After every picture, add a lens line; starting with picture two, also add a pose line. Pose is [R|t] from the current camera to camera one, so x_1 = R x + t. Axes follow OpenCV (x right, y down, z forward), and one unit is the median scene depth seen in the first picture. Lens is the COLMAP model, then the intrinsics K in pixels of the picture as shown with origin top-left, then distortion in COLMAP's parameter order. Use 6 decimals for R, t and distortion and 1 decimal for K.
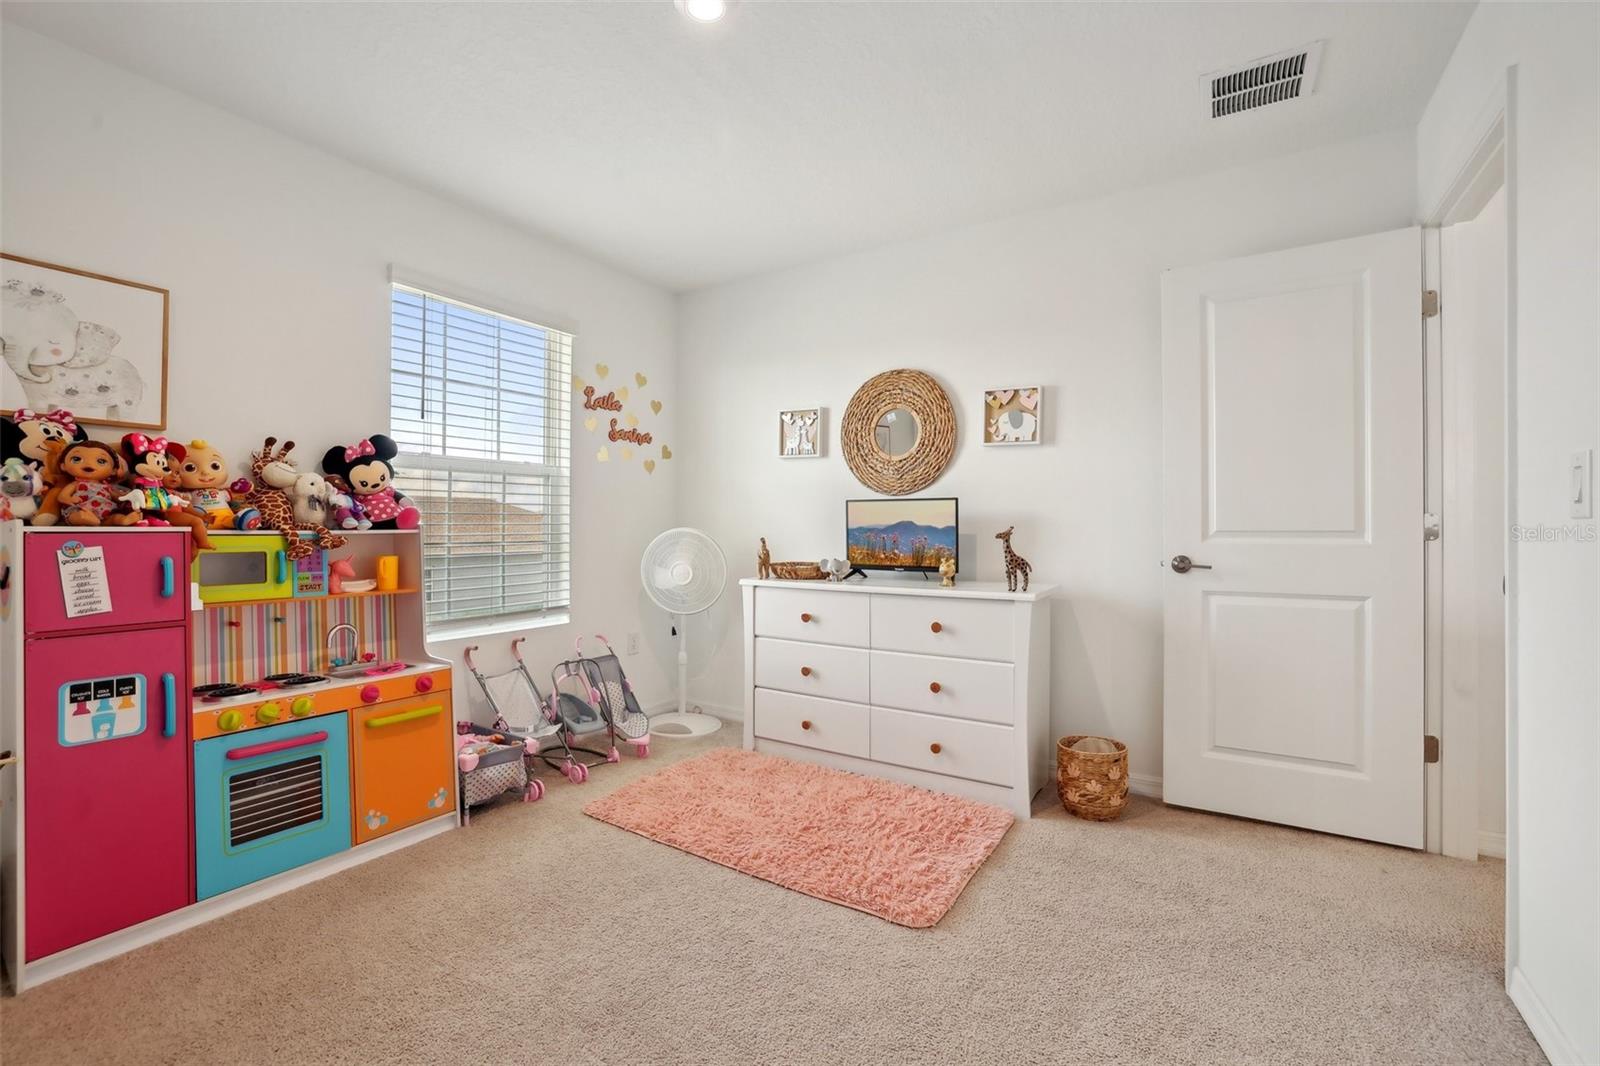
lens RADIAL K [[698.5, 0, 796.6], [0, 698.5, 521.5], [0, 0, 1]] dist [-0.045695, 0.019171]
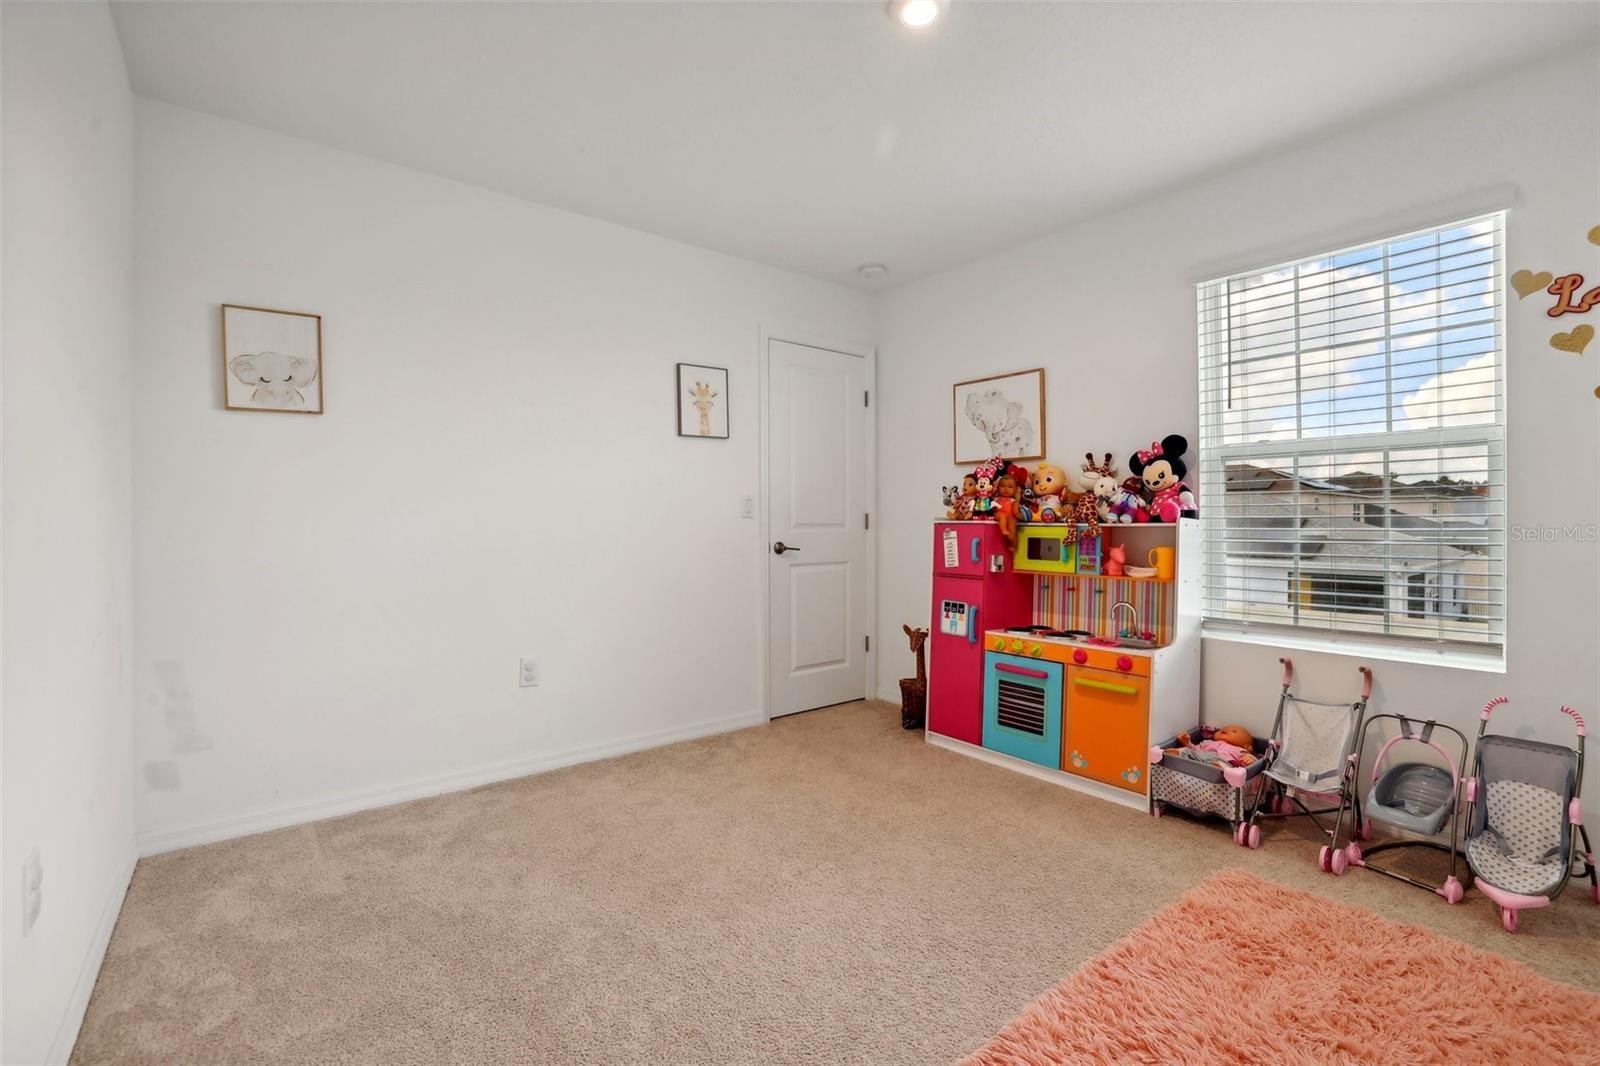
lens RADIAL K [[698.5, 0, 796.6], [0, 698.5, 521.5], [0, 0, 1]] dist [-0.045695, 0.019171]
pose [[-0.325706, 0.002298, -0.945468, 0.607573], [0.009233, 0.999957, -0.000750, 0.004925], [0.945426, -0.008974, -0.325714, 0.790478]]
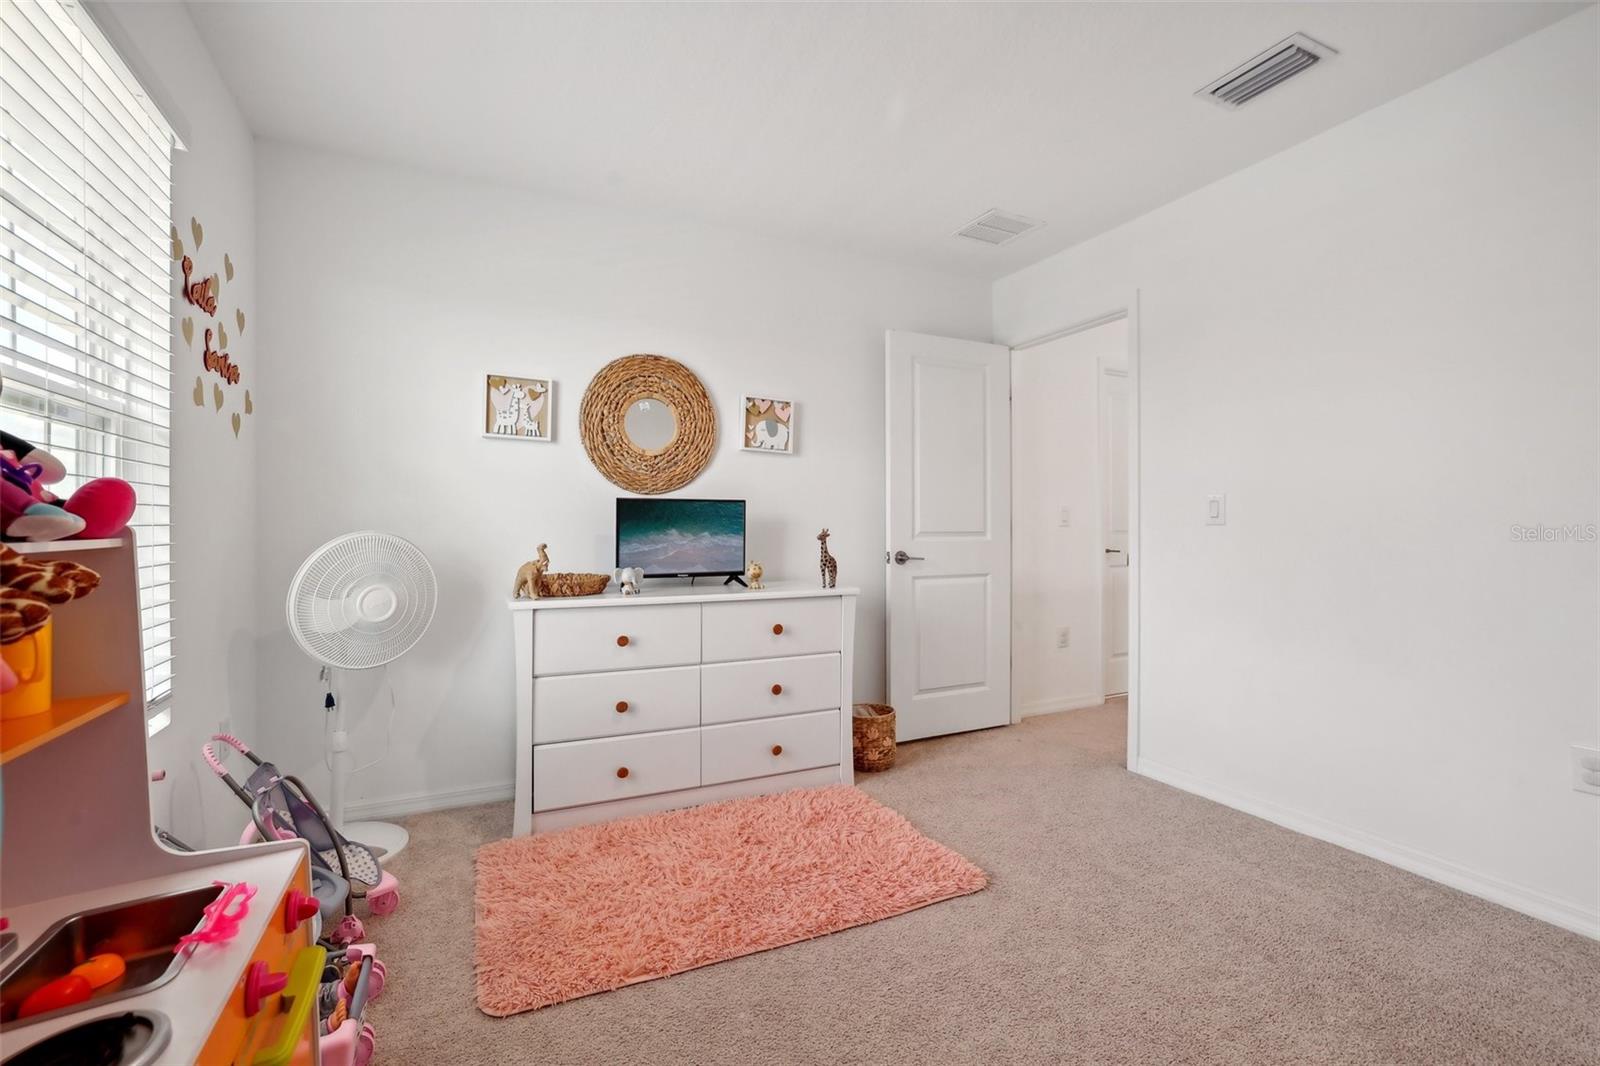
lens RADIAL K [[688.0, 0, 788.1], [0, 688.0, 532.5], [0, 0, 1]] dist [-0.014044, 0.000111]
pose [[0.536888, -0.005344, 0.843636, -0.662534], [-0.005699, 0.999934, 0.009961, 0.002457], [-0.843634, -0.010156, 0.536822, 0.482546]]
